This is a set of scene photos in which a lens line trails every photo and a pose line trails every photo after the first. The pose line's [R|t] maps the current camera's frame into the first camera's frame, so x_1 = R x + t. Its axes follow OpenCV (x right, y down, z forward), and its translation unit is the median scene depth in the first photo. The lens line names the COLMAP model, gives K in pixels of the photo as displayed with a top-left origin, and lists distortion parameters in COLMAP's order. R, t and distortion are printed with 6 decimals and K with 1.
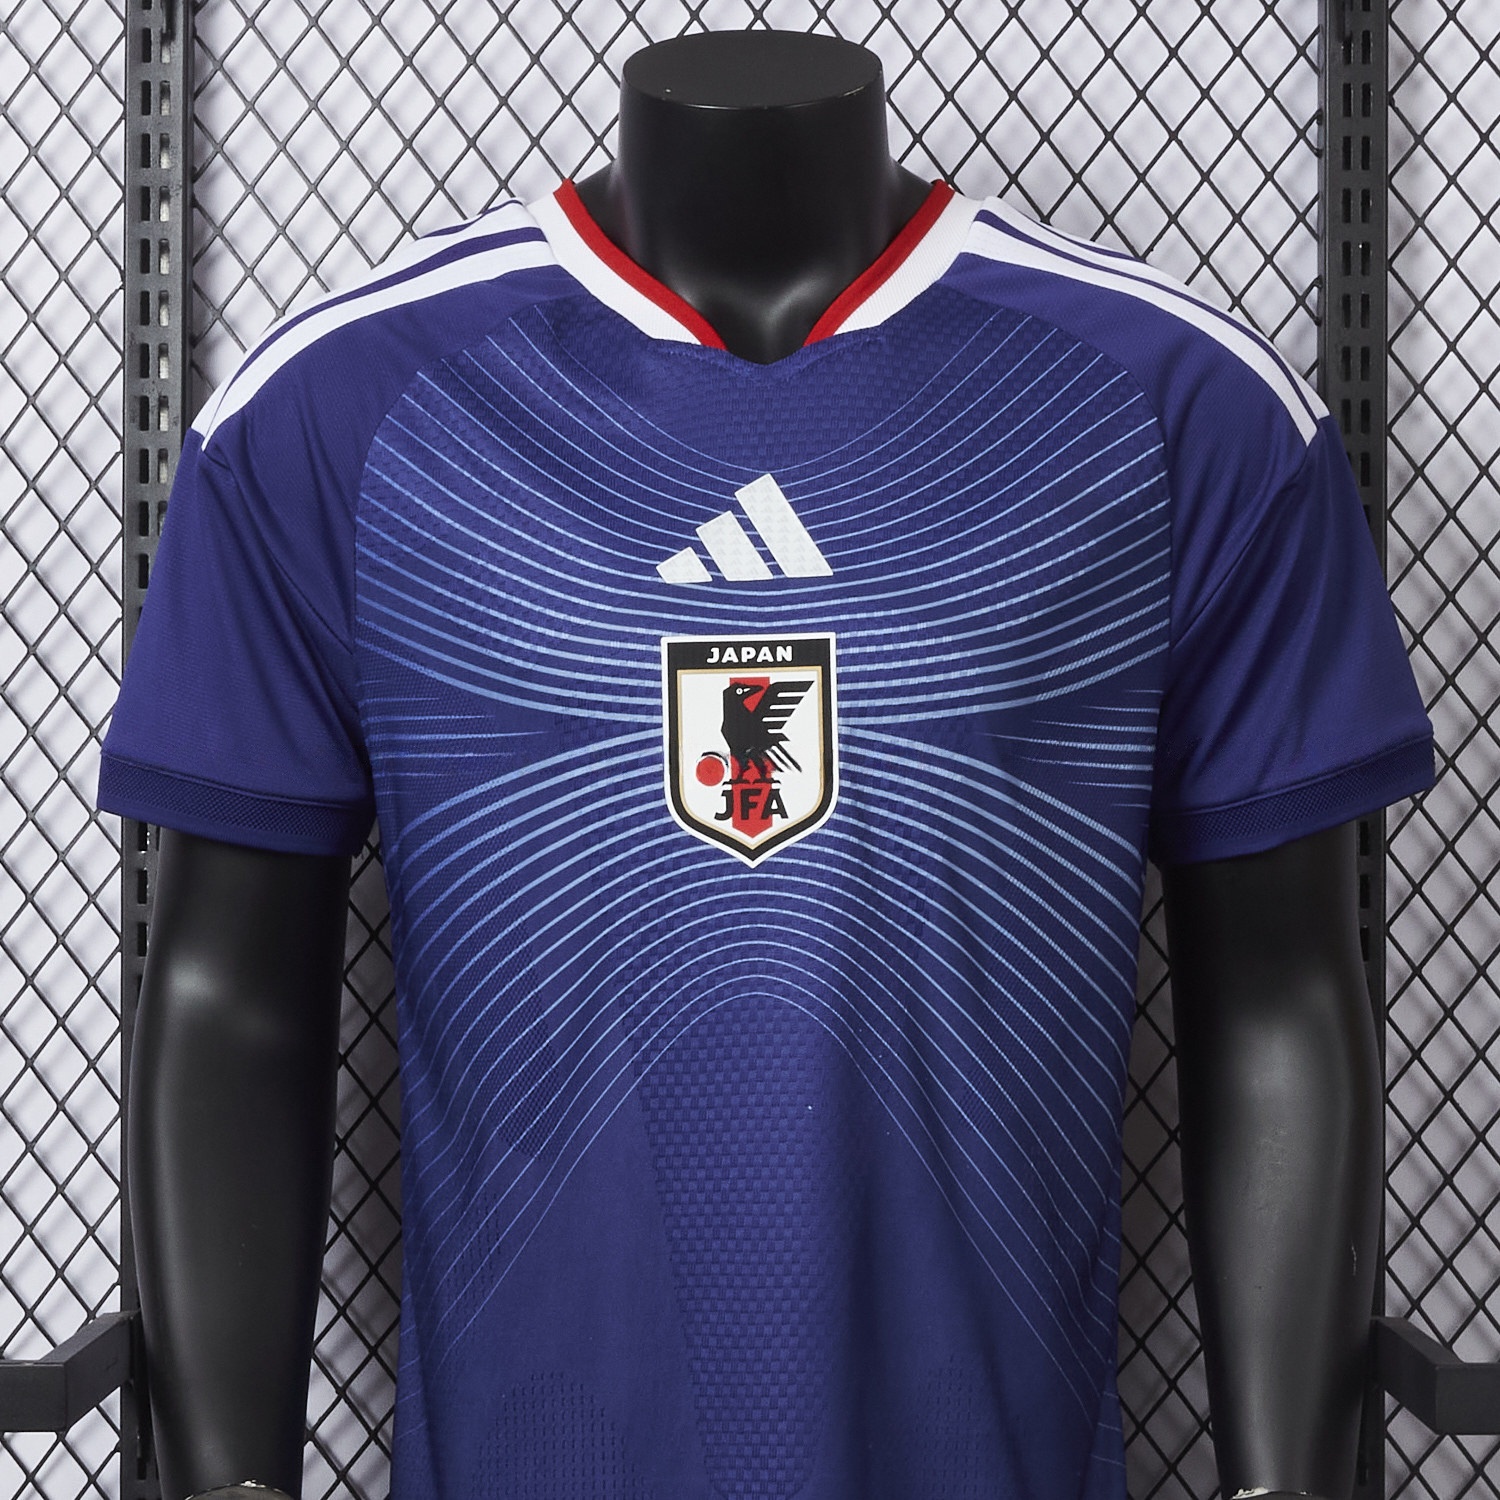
lens RADIAL K [[4702.2, 0, 748.0], [0, 4702.2, 753.8], [0, 0, 1]] dist [-0.098907, 0.000000]
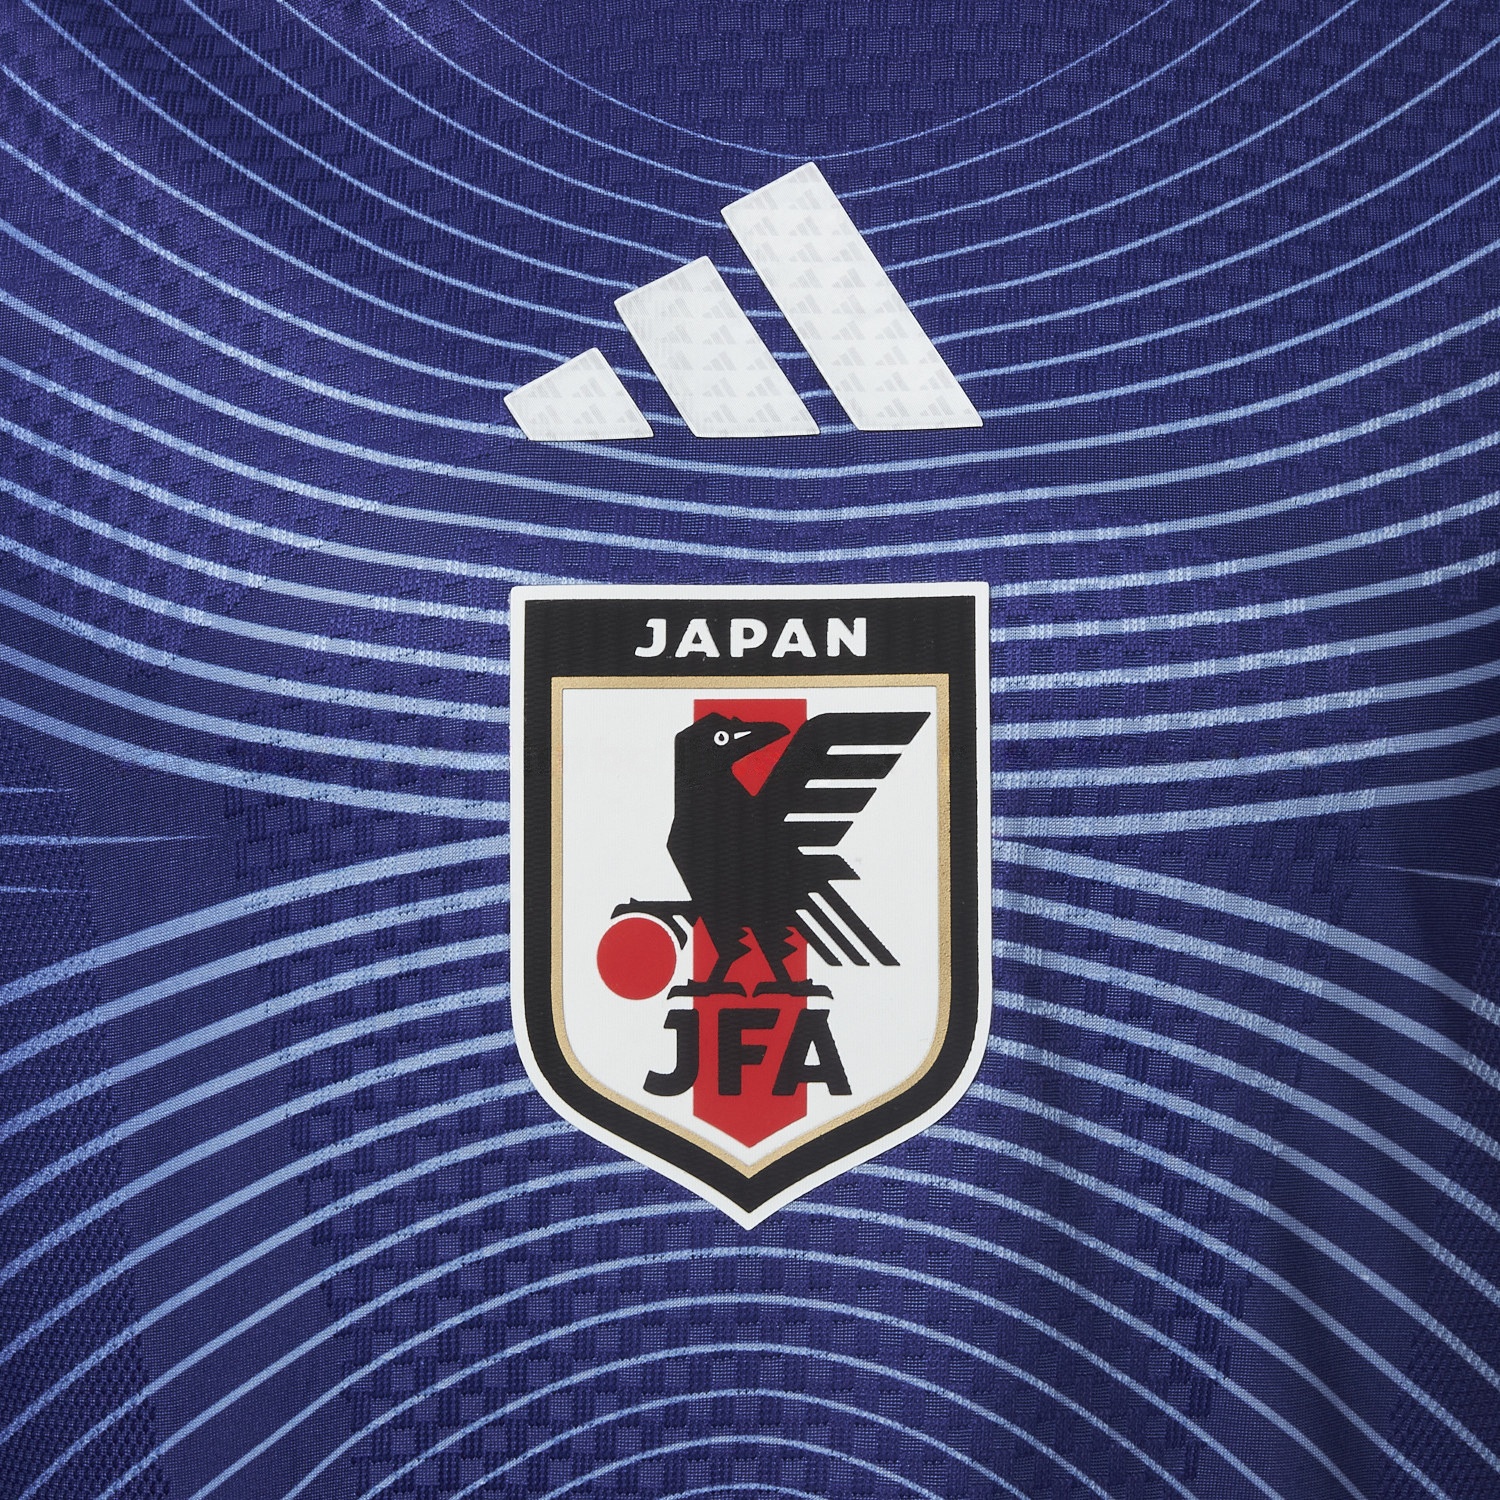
lens RADIAL K [[4702.2, 0, 750.1], [0, 4702.2, 748.6], [0, 0, 1]] dist [-0.098907, 0.000000]
pose [[0.999807, 0.019606, 0.000794, 0.000121], [-0.019597, 0.999752, -0.010572, -0.008605], [-0.001001, 0.010555, 0.999944, 0.630639]]
